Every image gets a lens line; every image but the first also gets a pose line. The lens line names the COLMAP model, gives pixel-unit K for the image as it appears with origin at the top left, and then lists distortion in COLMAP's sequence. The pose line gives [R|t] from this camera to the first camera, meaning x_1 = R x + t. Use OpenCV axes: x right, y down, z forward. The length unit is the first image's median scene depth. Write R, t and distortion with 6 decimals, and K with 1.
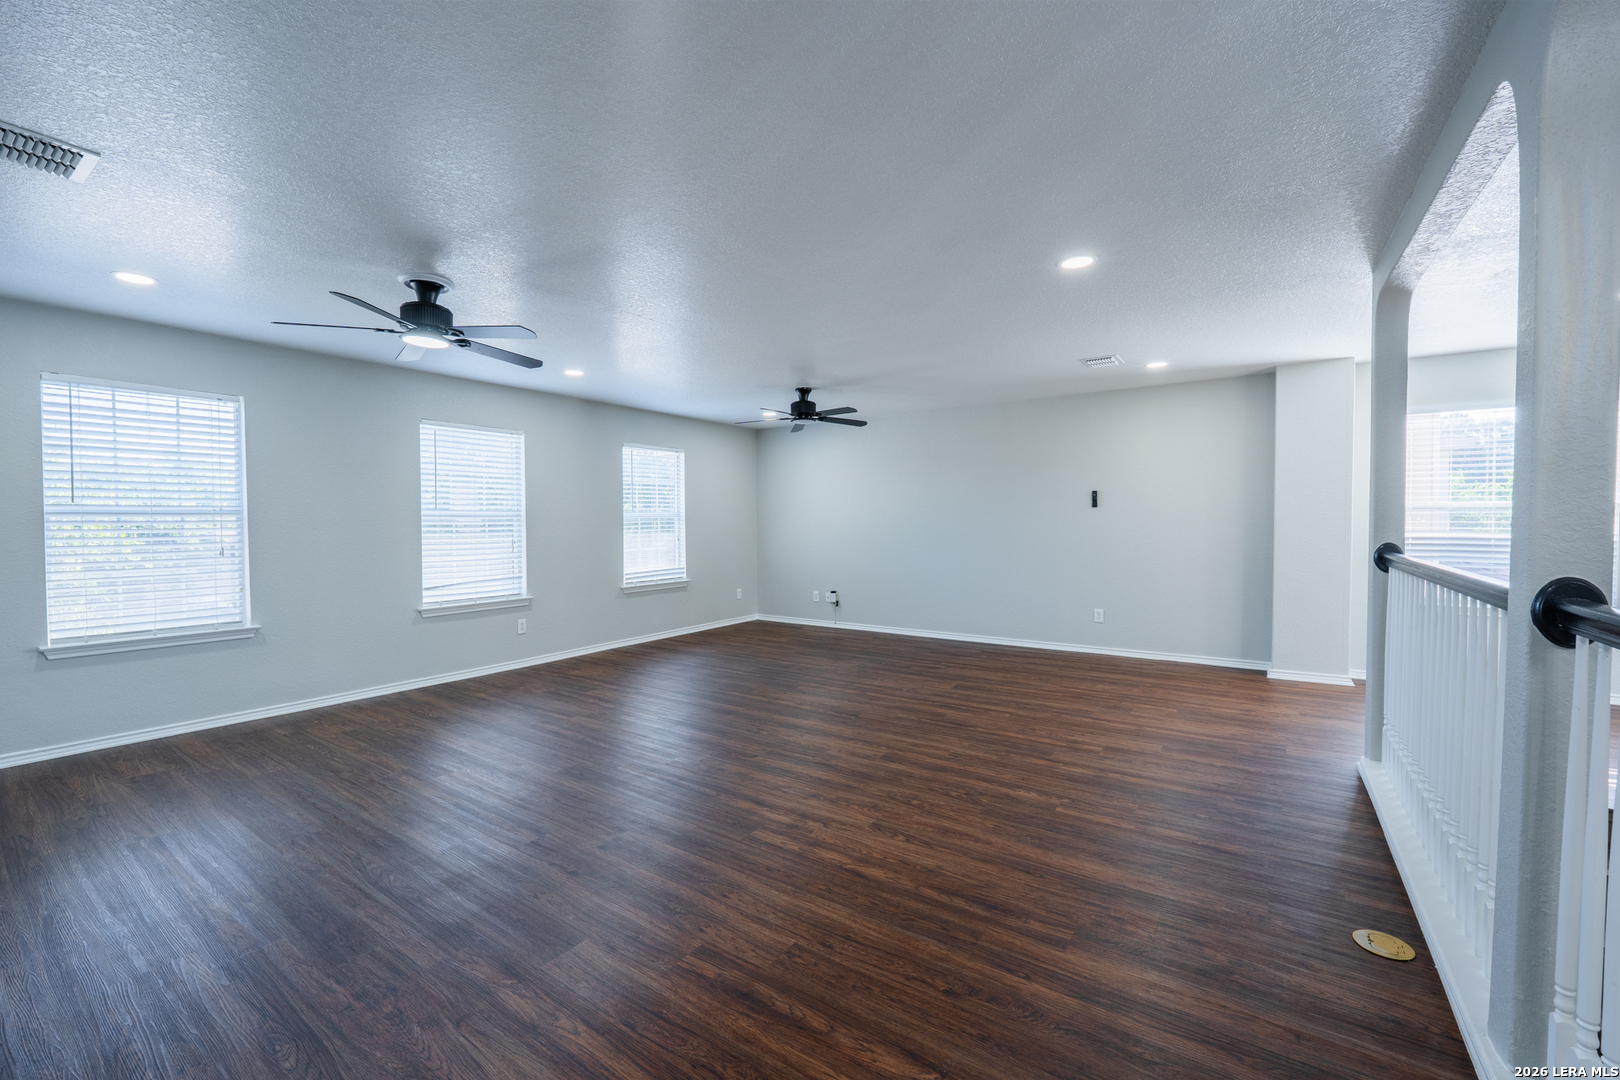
lens RADIAL K [[654.6, 0, 791.8], [0, 654.6, 539.9], [0, 0, 1]] dist [0.001528, 0.000052]
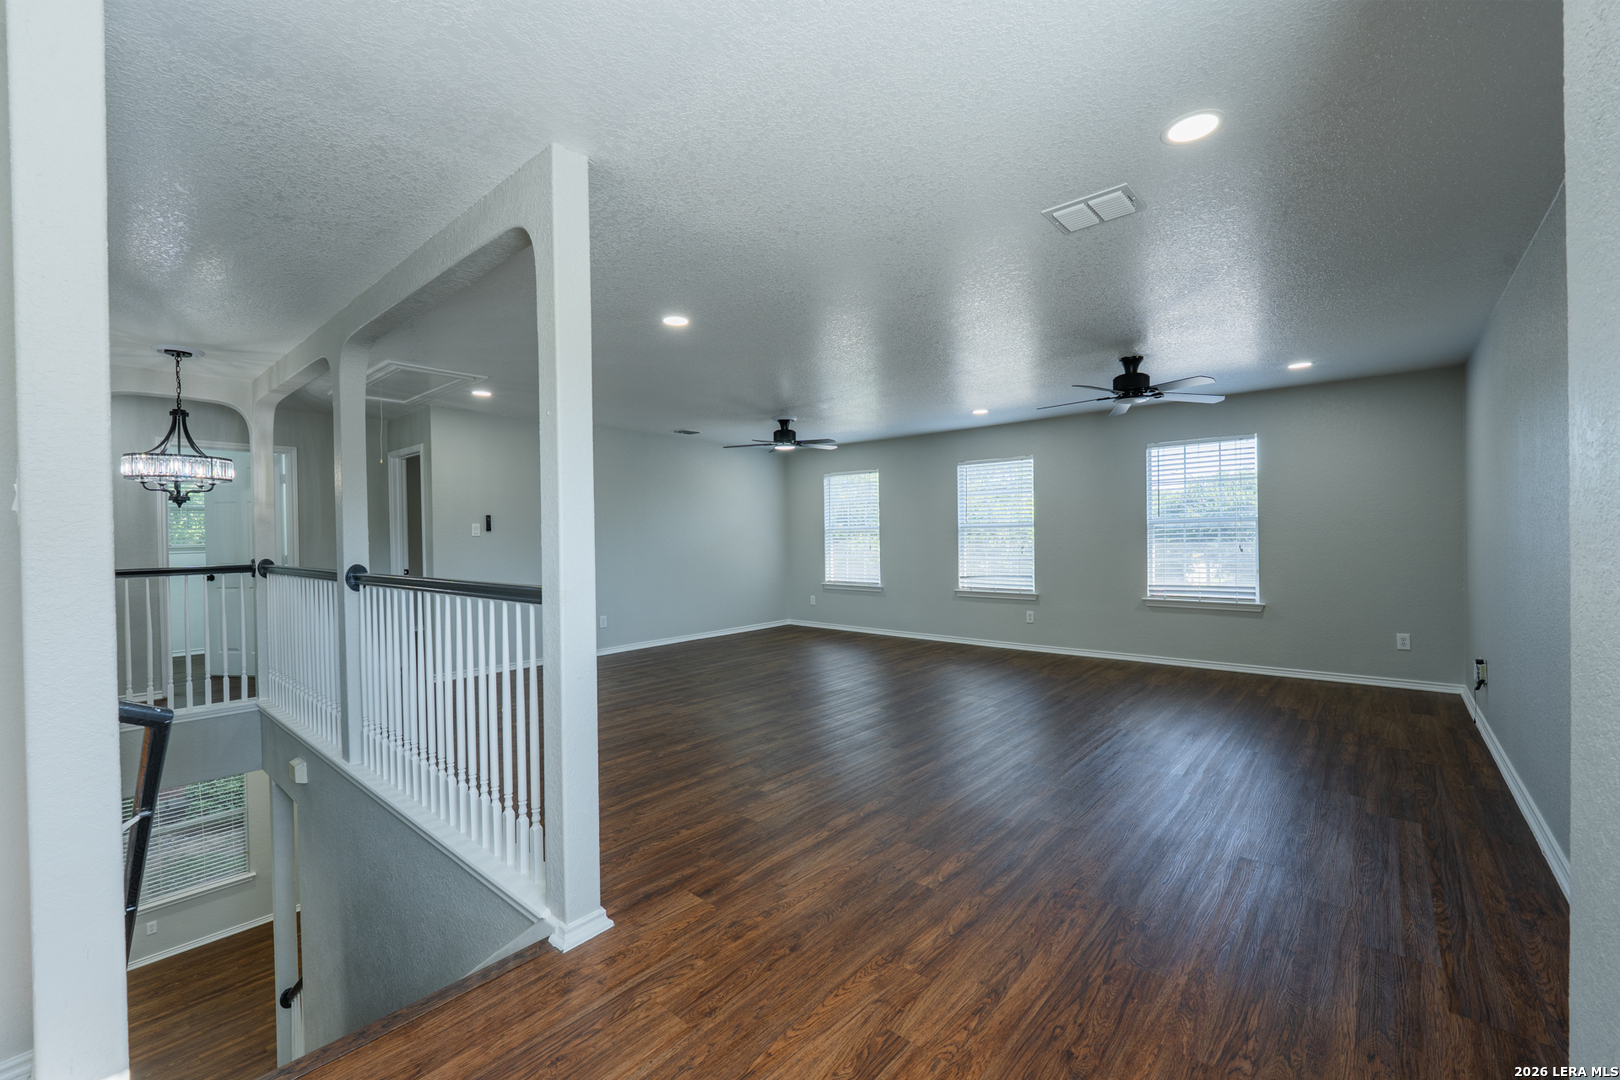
lens RADIAL K [[661.8, 0, 811.2], [0, 661.8, 536.4], [0, 0, 1]] dist [0.000169, -0.000088]
pose [[-0.096062, 0.005487, -0.995360, 1.249610], [-0.011045, 0.999917, 0.006578, -0.030975], [0.995314, 0.011626, -0.095993, 1.054249]]
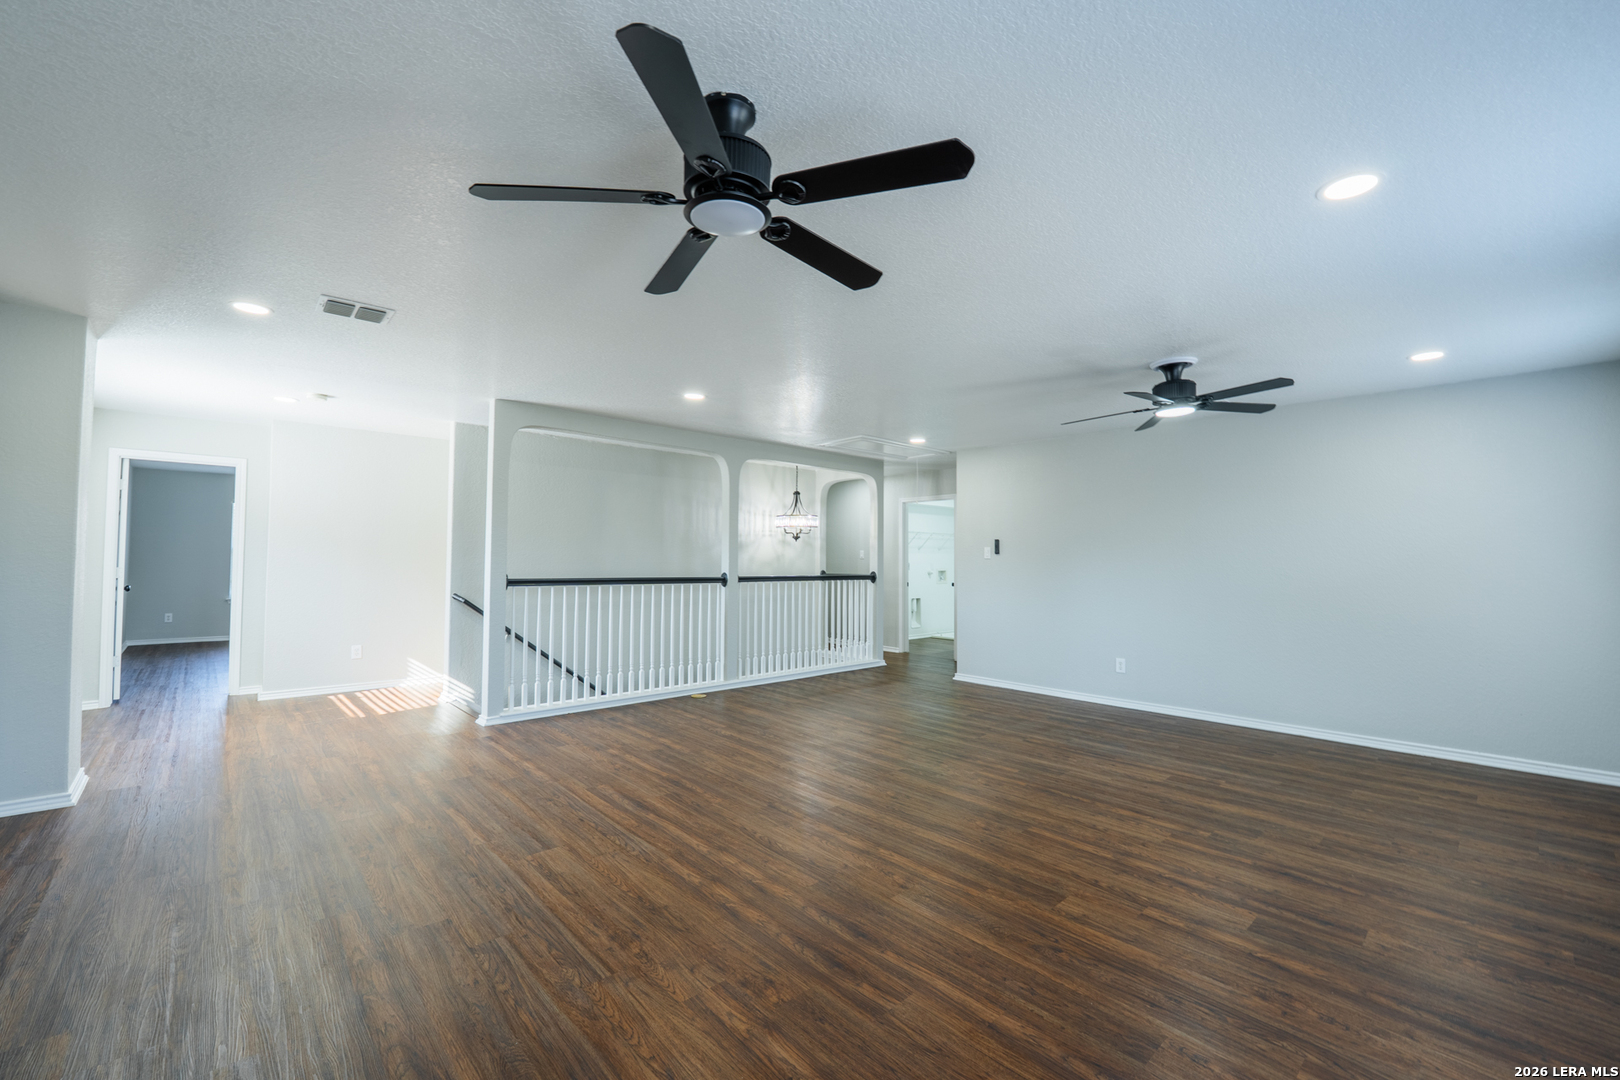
lens RADIAL K [[675.9, 0, 793.0], [0, 675.9, 542.7], [0, 0, 1]] dist [0.001136, -0.004827]
pose [[-0.976378, 0.002518, 0.216056, -0.114582], [0.001963, 0.999994, -0.002783, -0.050350], [-0.216062, -0.002293, -0.976377, 1.960118]]
